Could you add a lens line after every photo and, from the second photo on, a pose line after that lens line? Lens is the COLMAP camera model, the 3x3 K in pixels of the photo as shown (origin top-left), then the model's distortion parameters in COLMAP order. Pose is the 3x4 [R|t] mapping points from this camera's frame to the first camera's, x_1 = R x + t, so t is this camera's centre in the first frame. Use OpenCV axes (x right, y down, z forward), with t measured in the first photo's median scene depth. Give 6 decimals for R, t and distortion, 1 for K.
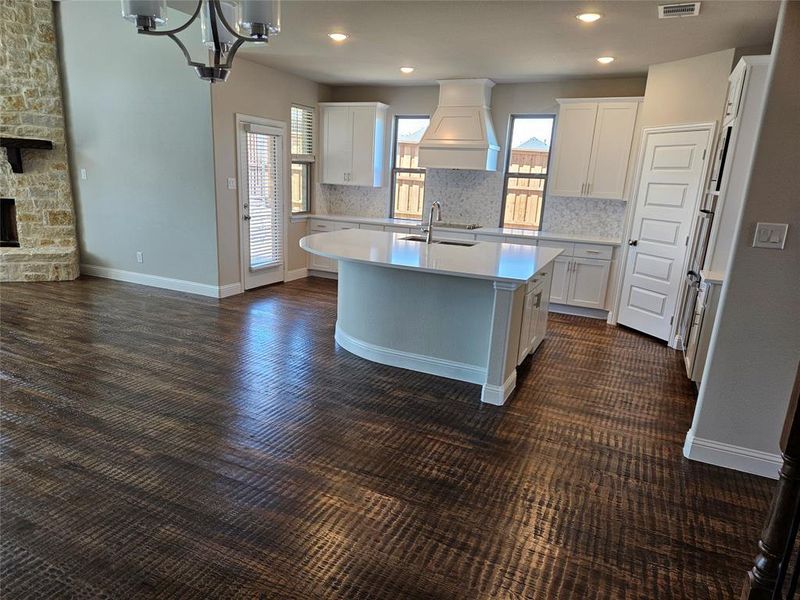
lens RADIAL K [[532.1, 0, 386.8], [0, 532.1, 312.4], [0, 0, 1]] dist [0.068437, -0.045512]
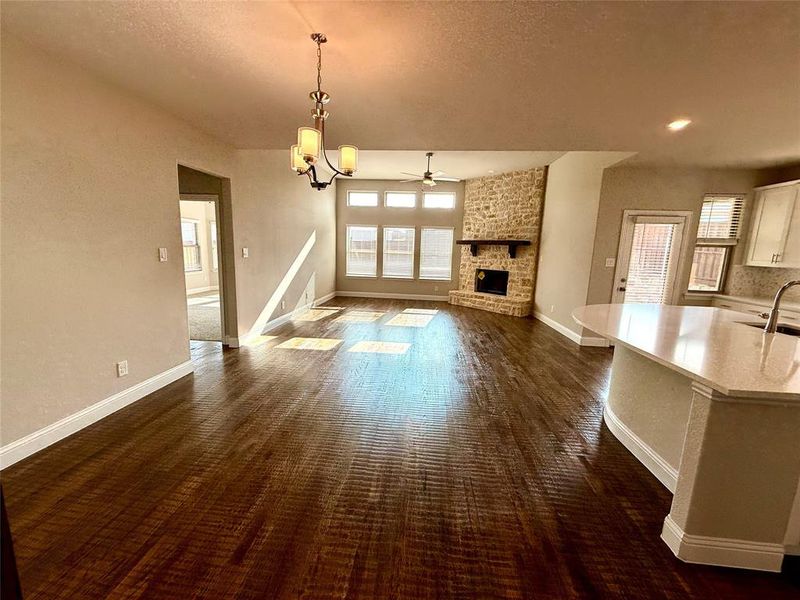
lens RADIAL K [[318.7, 0, 397.2], [0, 318.7, 300.2], [0, 0, 1]] dist [-0.000314, -0.000012]
pose [[0.357640, 0.115030, -0.926748, 0.241252], [-0.248743, 0.968267, 0.024192, -0.039240], [0.900123, 0.221870, 0.374904, 0.250971]]
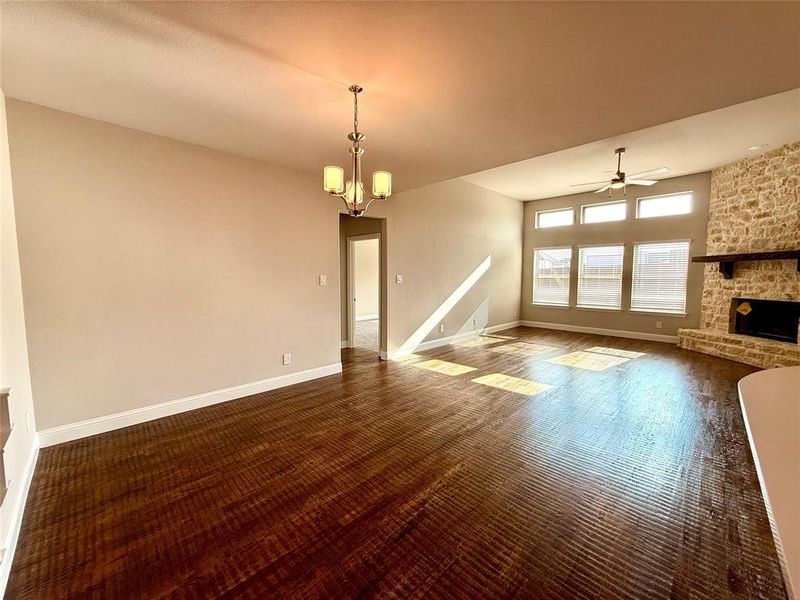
lens RADIAL K [[318.7, 0, 397.2], [0, 318.7, 300.2], [0, 0, 1]] dist [-0.000314, -0.000012]
pose [[-0.328913, 0.028396, -0.943933, 0.229947], [-0.250320, 0.961172, 0.116138, -0.081153], [0.910580, 0.274485, -0.309034, 0.449413]]
